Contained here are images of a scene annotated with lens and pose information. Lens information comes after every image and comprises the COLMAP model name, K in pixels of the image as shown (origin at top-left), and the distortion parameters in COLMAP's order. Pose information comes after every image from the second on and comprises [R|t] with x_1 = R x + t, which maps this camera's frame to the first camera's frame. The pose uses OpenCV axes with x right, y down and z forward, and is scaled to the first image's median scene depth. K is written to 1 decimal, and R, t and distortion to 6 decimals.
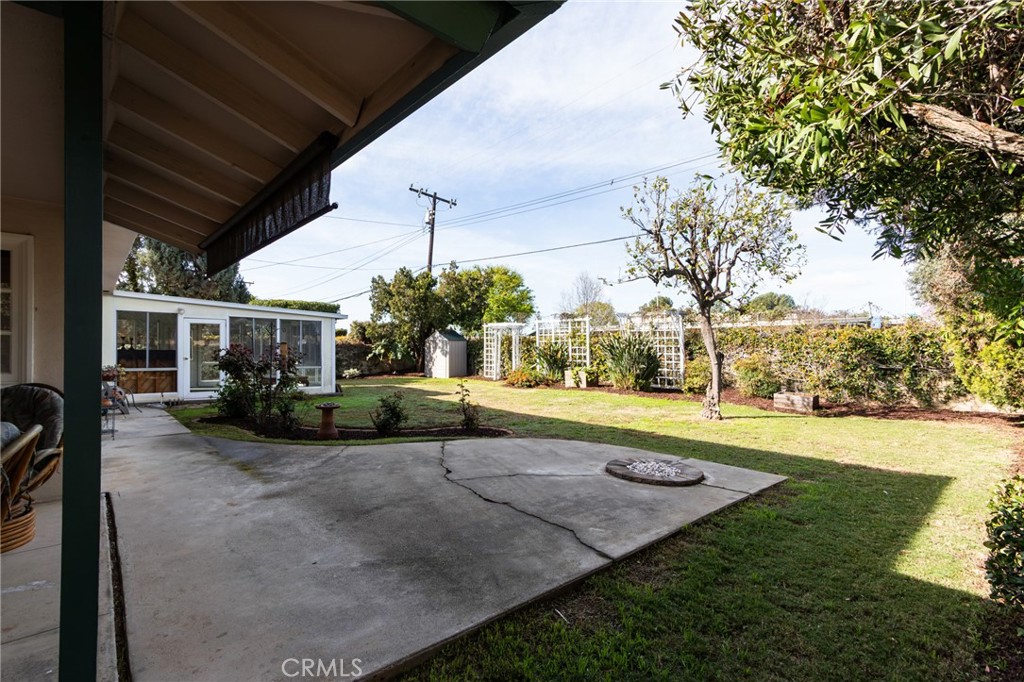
lens RADIAL K [[462.3, 0, 506.3], [0, 462.3, 346.4], [0, 0, 1]] dist [0.004689, -0.001912]
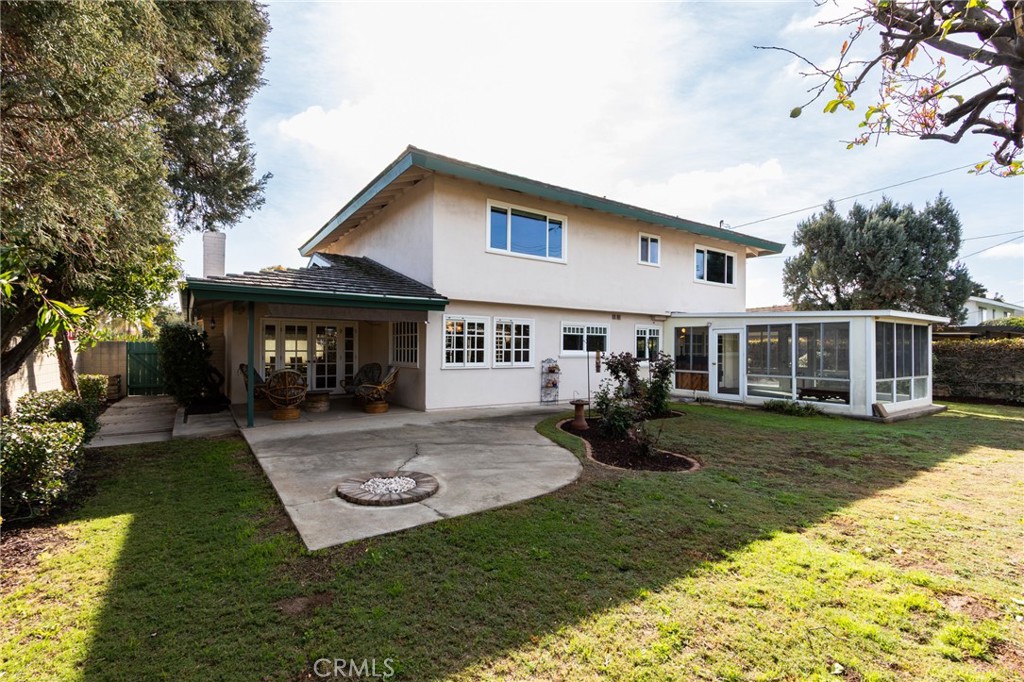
lens RADIAL K [[462.3, 0, 503.3], [0, 462.3, 348.7], [0, 0, 1]] dist [0.004689, -0.001912]
pose [[-0.140483, -0.008163, -0.990049, 0.596053], [-0.001118, 0.999967, -0.008086, -0.003164], [0.990082, -0.000029, -0.140488, 0.675221]]
